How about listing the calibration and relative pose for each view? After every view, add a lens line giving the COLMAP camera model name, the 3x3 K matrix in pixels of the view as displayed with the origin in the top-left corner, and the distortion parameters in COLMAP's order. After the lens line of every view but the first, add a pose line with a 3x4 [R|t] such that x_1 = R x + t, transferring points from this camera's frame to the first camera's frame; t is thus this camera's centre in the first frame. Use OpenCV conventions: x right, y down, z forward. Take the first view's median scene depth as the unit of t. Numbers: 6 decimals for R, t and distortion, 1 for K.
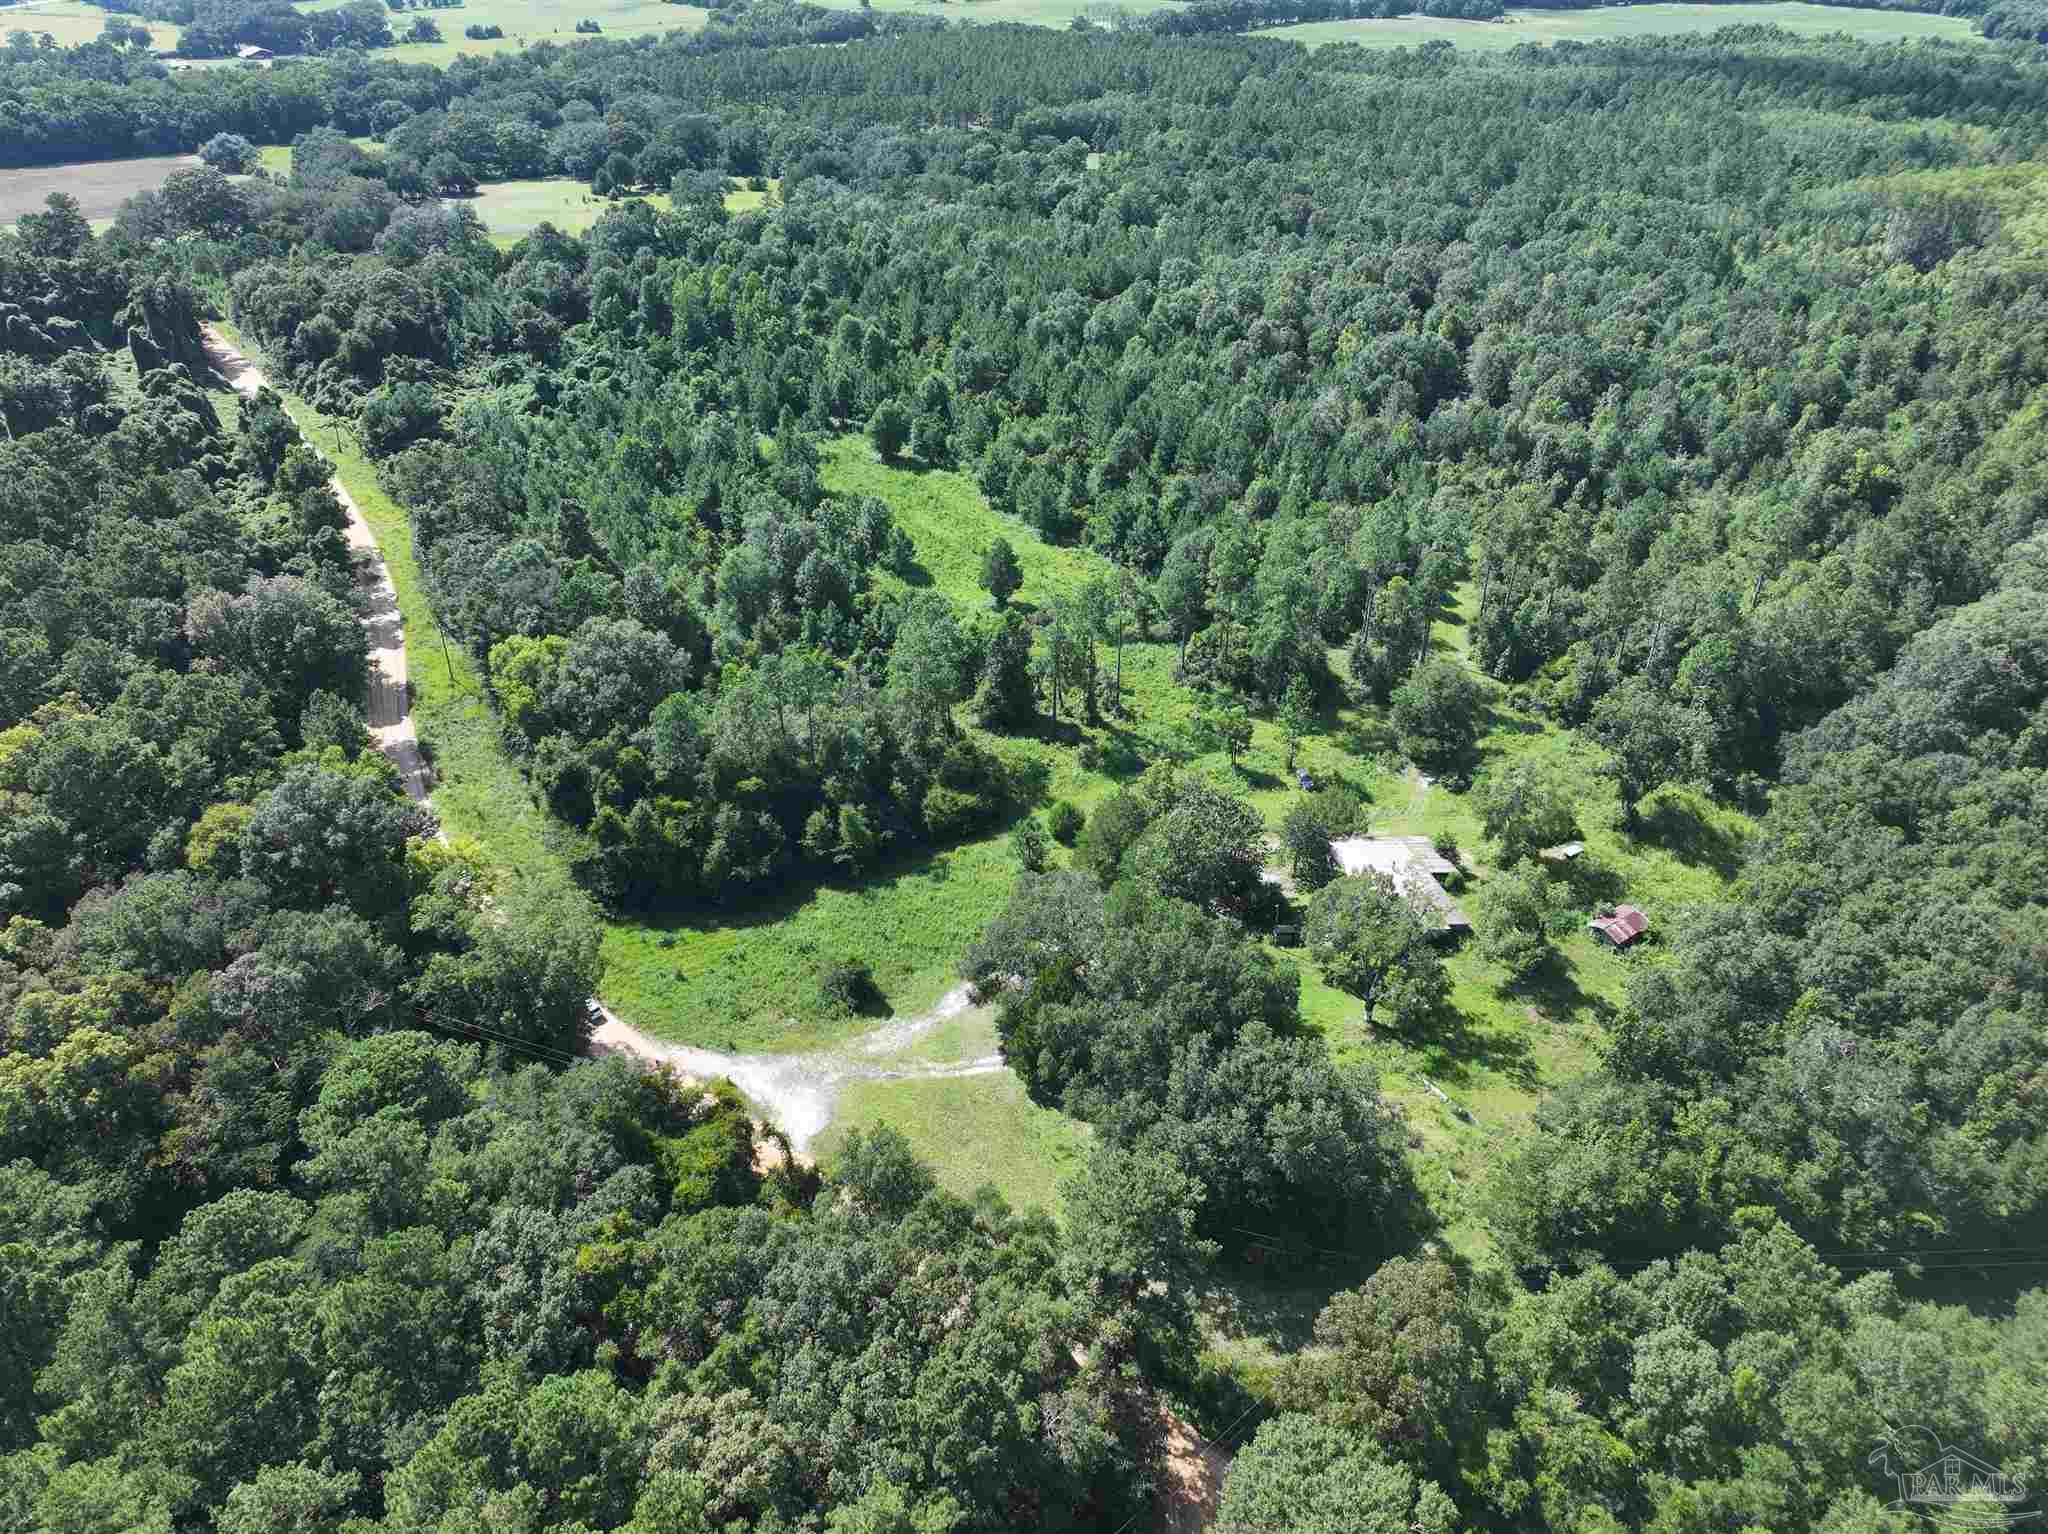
lens RADIAL K [[1435.9, 0, 1035.2], [0, 1435.9, 763.1], [0, 0, 1]] dist [-0.006807, 0.023035]
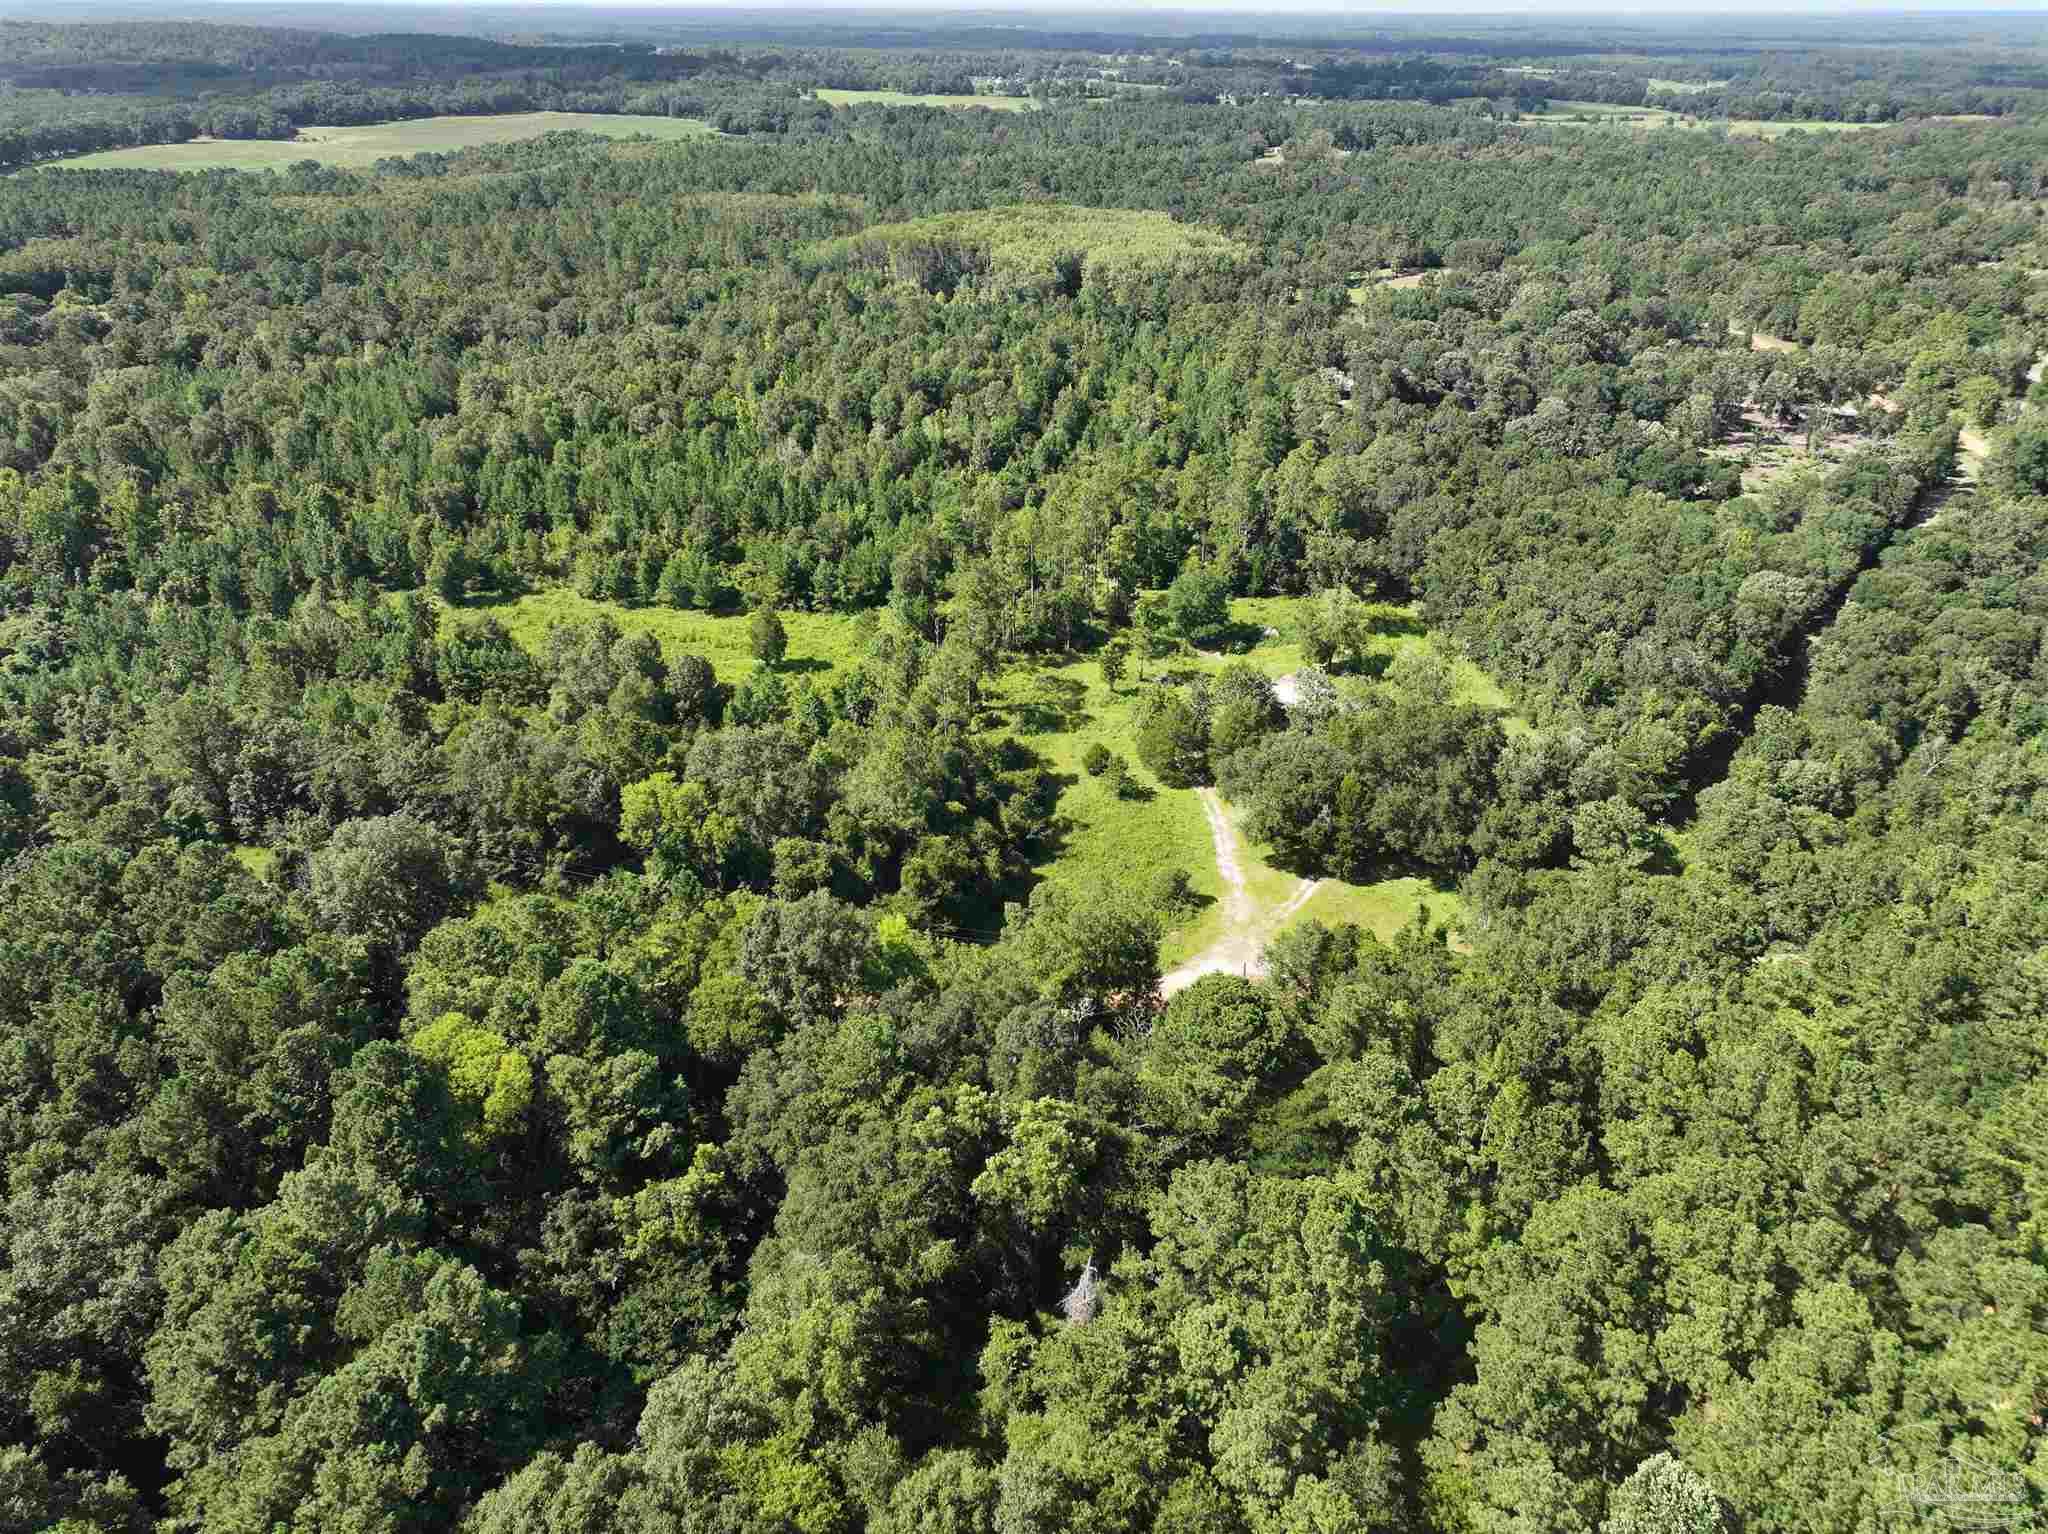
lens RADIAL K [[1435.9, 0, 1035.2], [0, 1435.9, 763.1], [0, 0, 1]] dist [-0.006807, 0.023035]
pose [[0.677986, -0.344365, 0.649421, -0.699465], [0.385381, 0.918844, 0.084898, -0.070095], [-0.625953, 0.192715, 0.755675, 0.102049]]
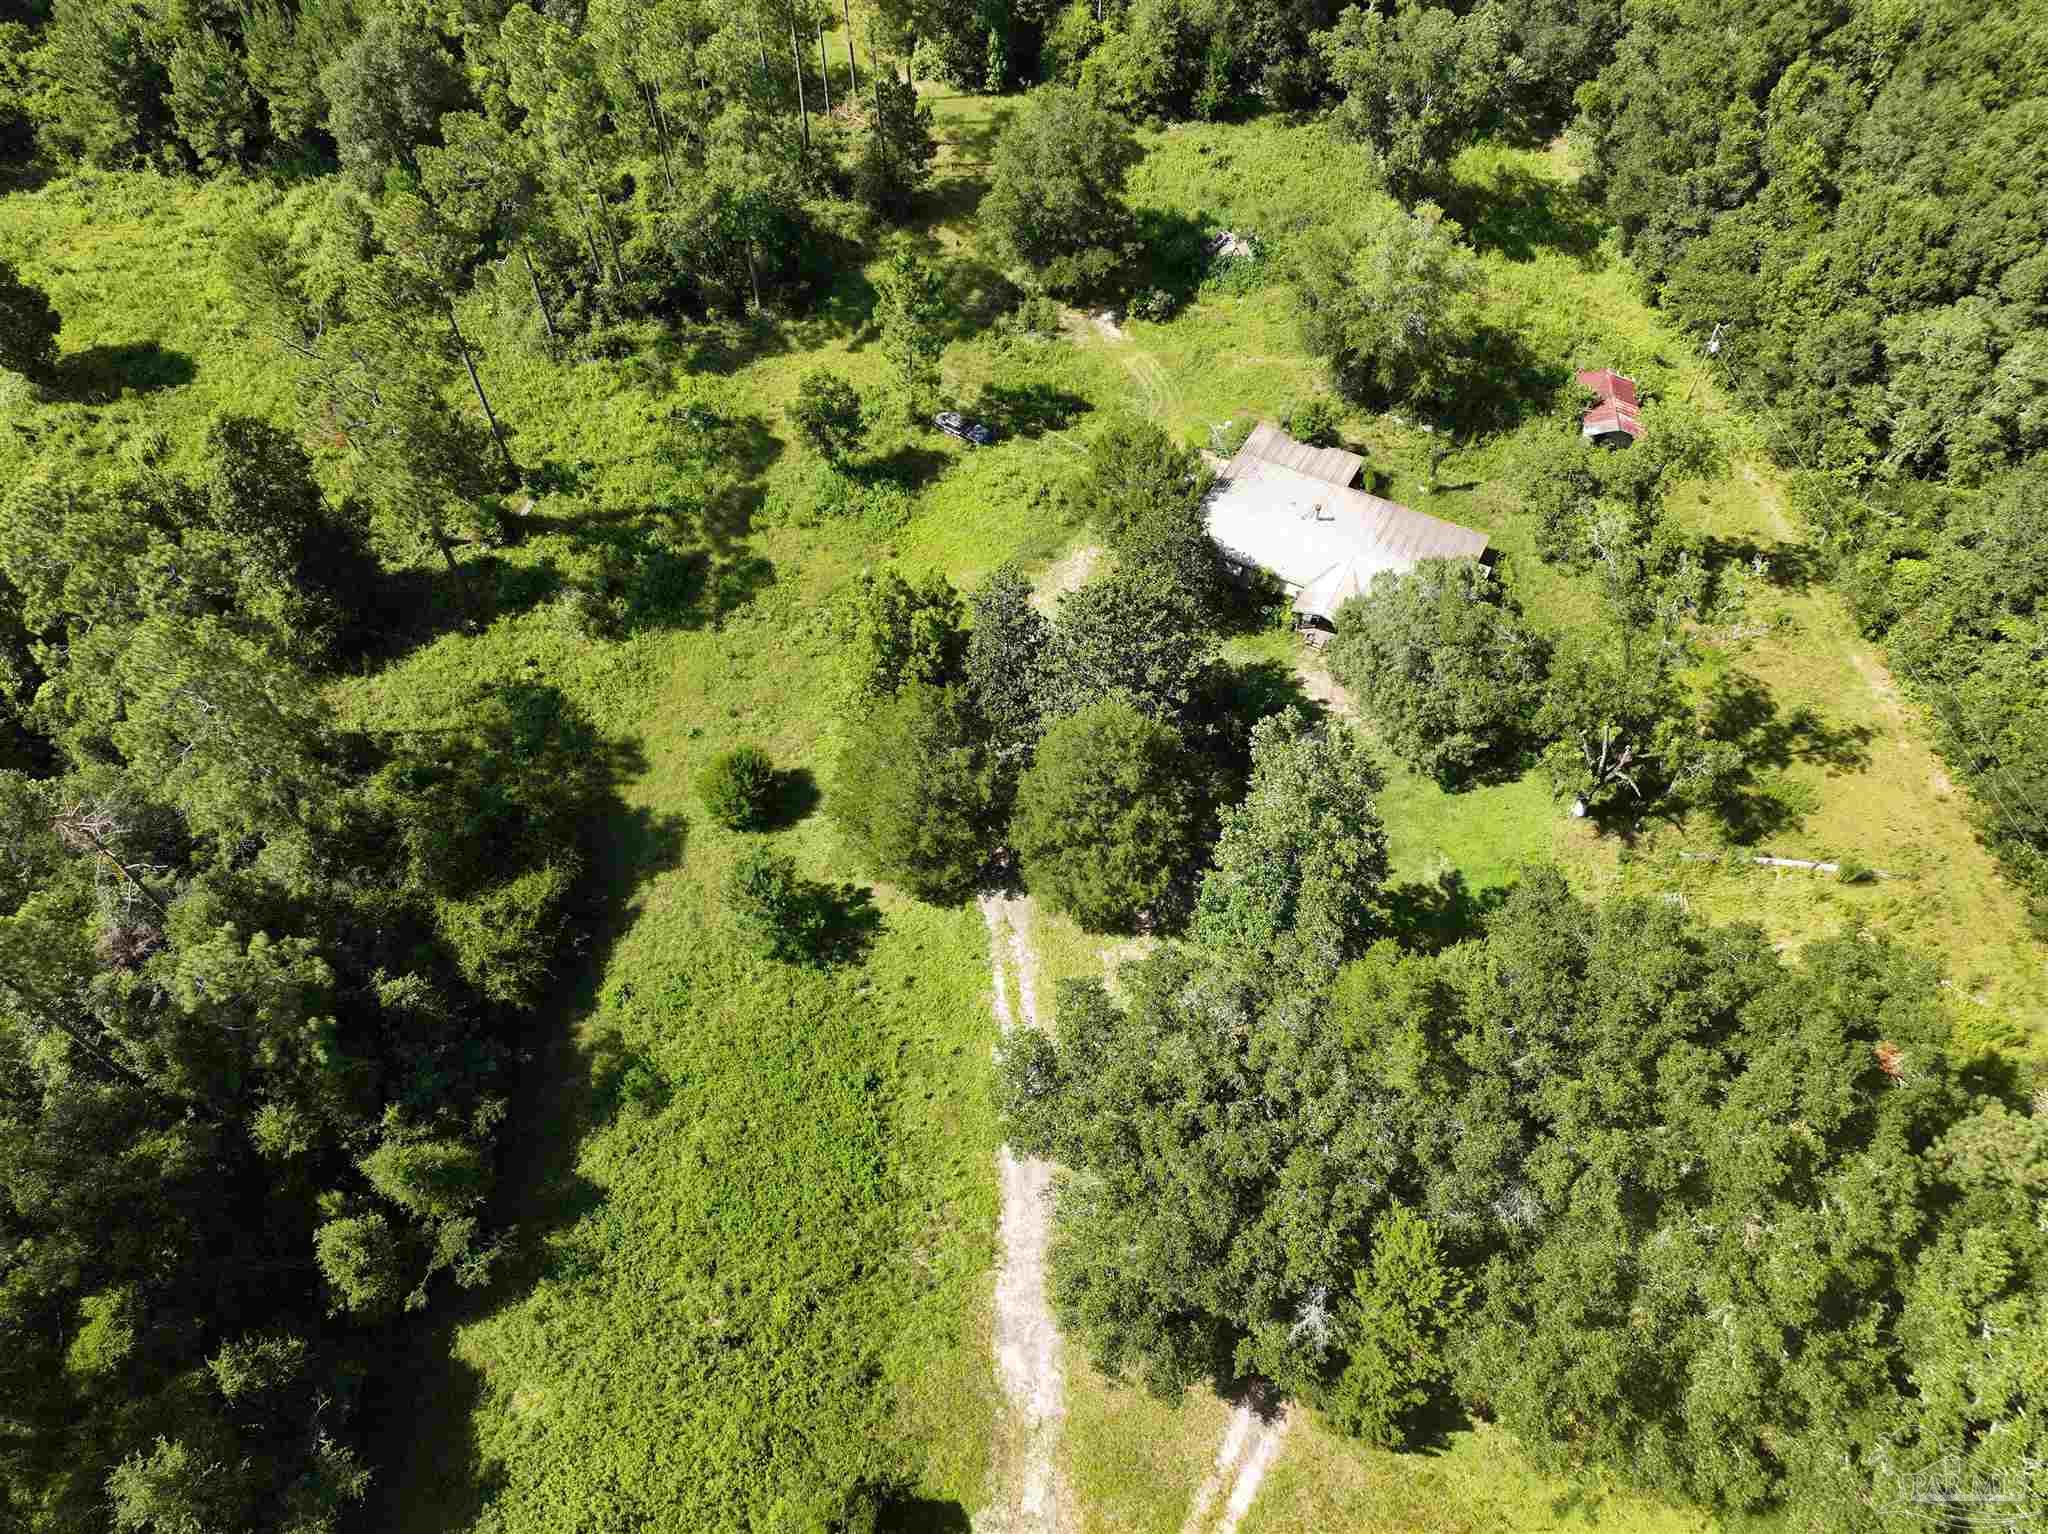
lens RADIAL K [[1435.9, 0, 1035.2], [0, 1435.9, 763.1], [0, 0, 1]] dist [-0.006807, 0.023035]
pose [[0.667860, -0.610445, 0.425817, -0.094041], [0.393011, 0.775089, 0.494751, -0.137130], [-0.632064, -0.163074, 0.757563, 0.513226]]
